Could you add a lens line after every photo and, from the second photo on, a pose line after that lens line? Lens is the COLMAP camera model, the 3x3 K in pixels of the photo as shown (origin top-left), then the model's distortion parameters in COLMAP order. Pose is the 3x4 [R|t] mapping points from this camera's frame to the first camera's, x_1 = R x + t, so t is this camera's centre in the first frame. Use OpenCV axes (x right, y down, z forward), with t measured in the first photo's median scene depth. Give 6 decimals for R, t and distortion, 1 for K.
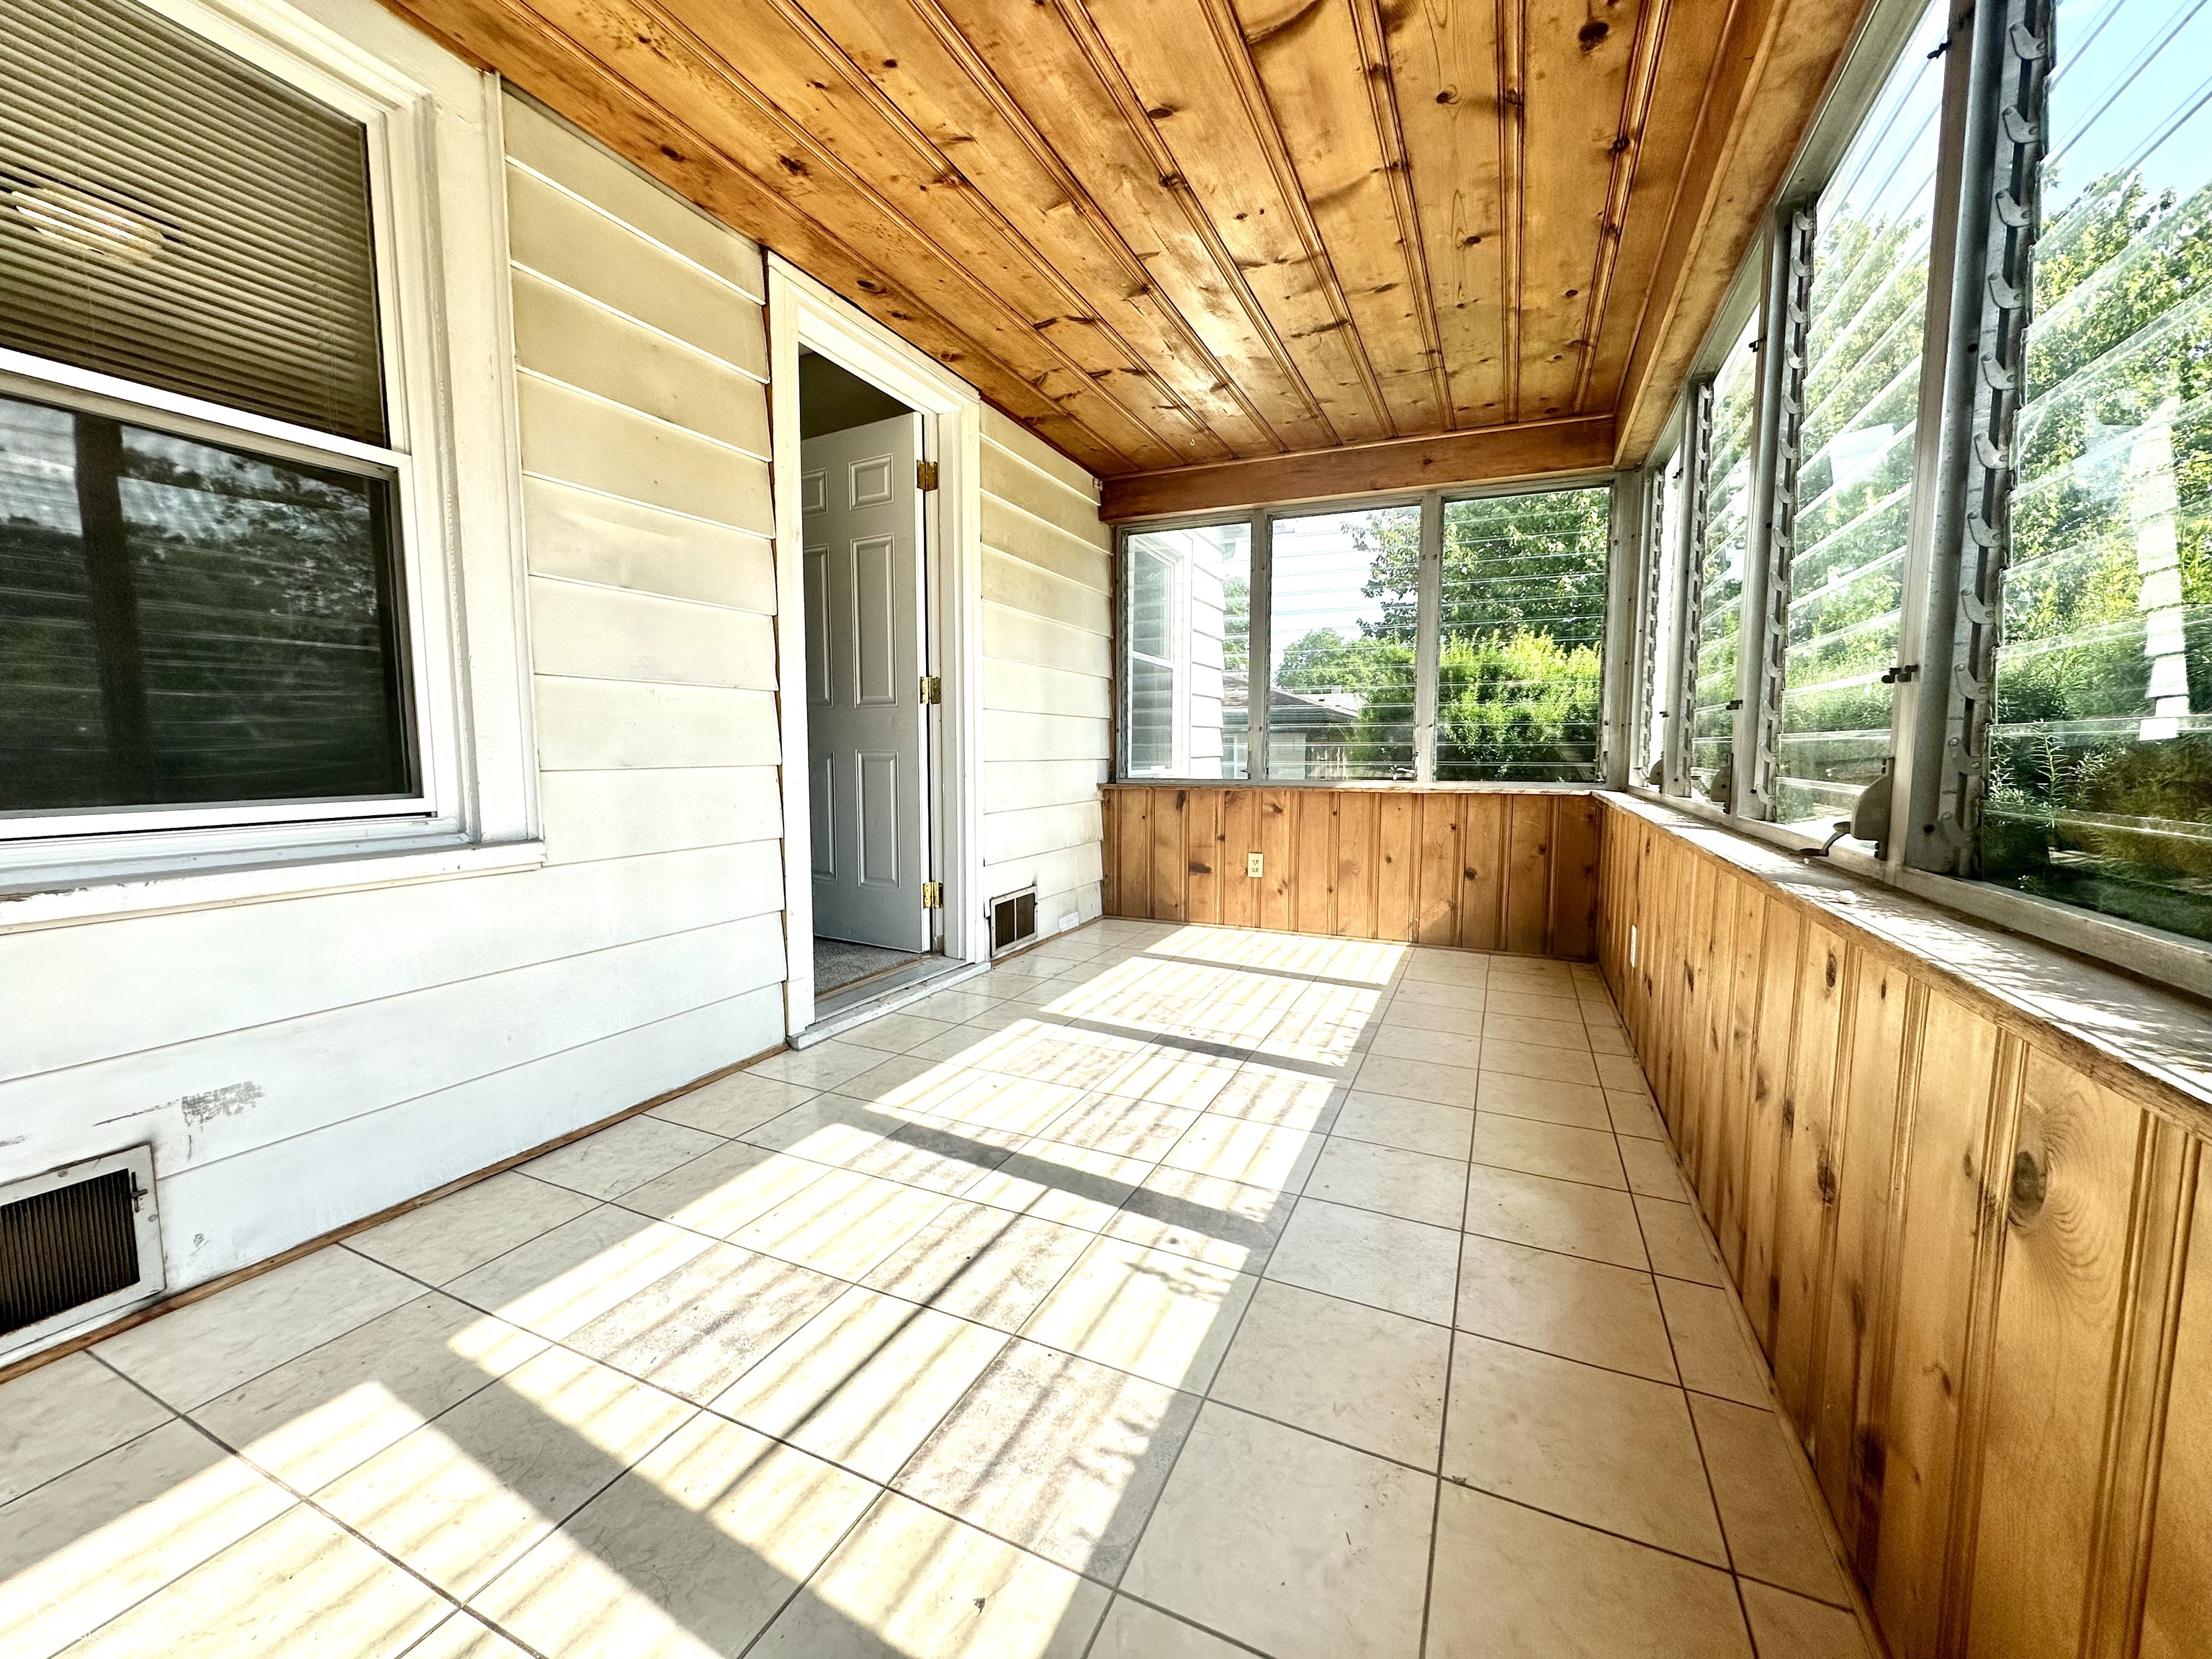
lens RADIAL K [[880.1, 0, 1103.7], [0, 880.1, 828.8], [0, 0, 1]] dist [-0.003825, 0.001093]
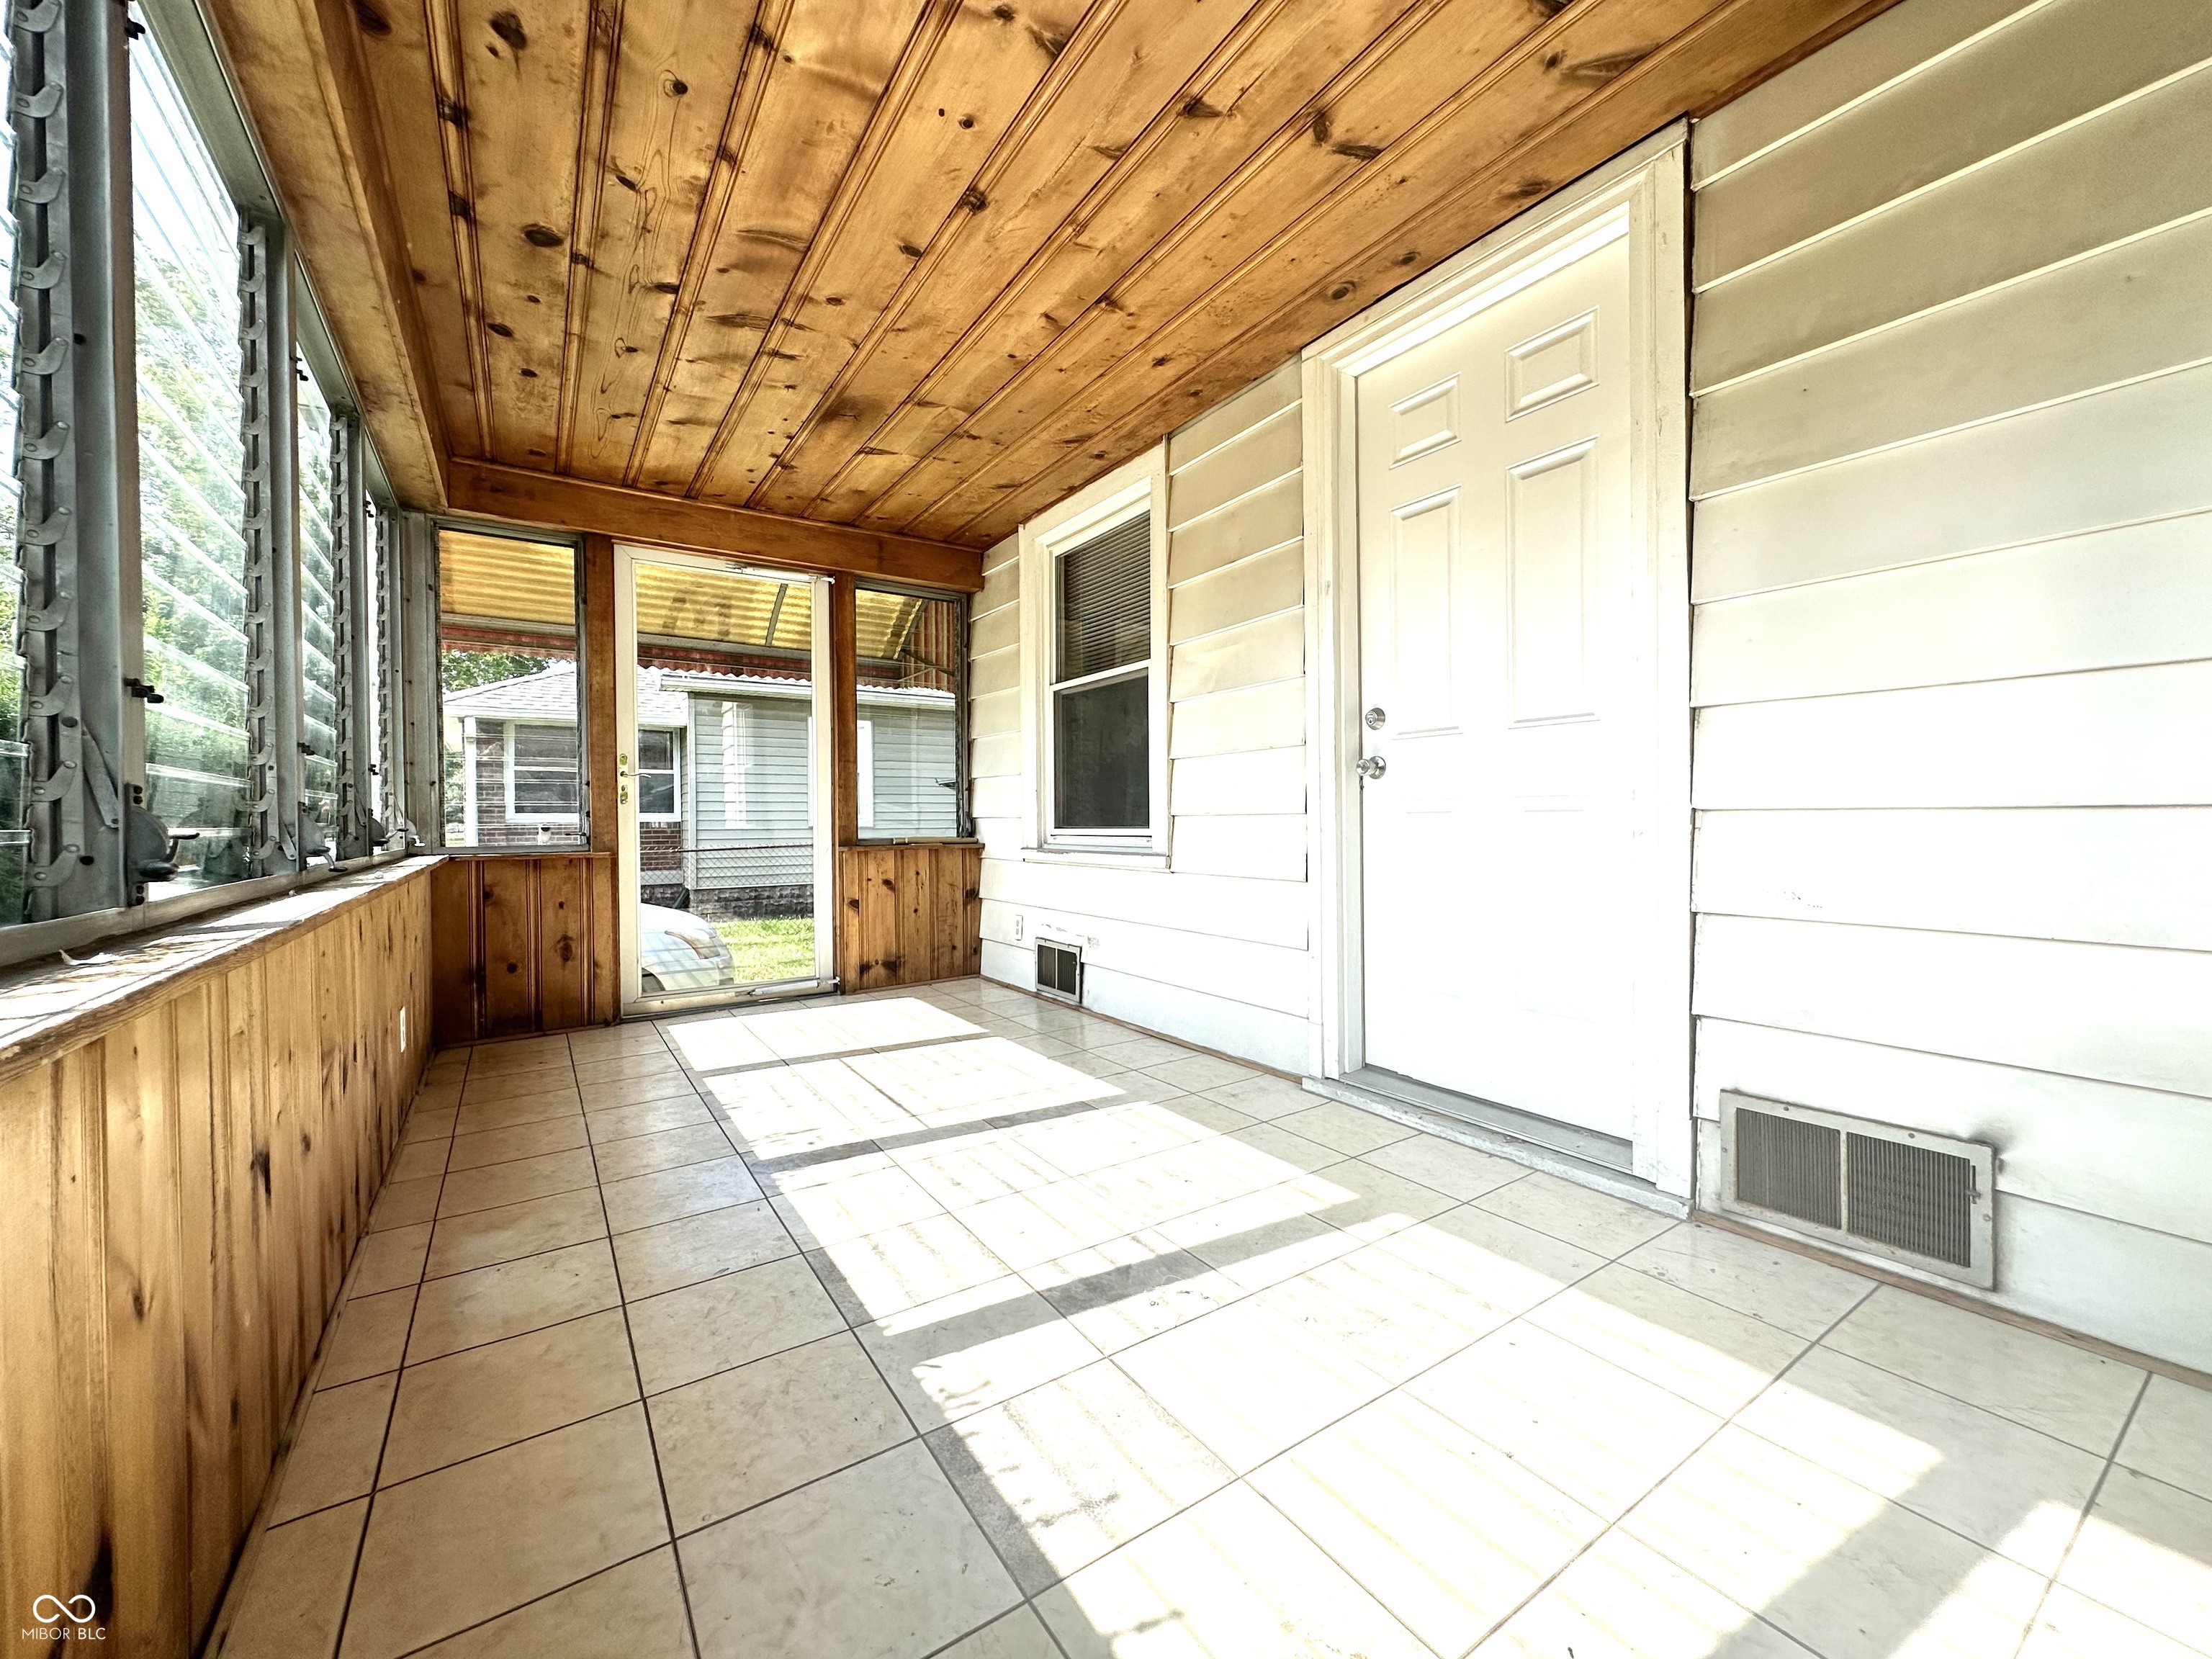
lens RADIAL K [[880.1, 0, 1107.9], [0, 880.1, 829.4], [0, 0, 1]] dist [-0.003825, 0.001093]
pose [[-0.524832, 0.015010, -0.851073, 0.796822], [-0.068475, 0.995860, 0.059790, -0.120429], [0.848447, 0.089657, -0.521632, 1.625101]]
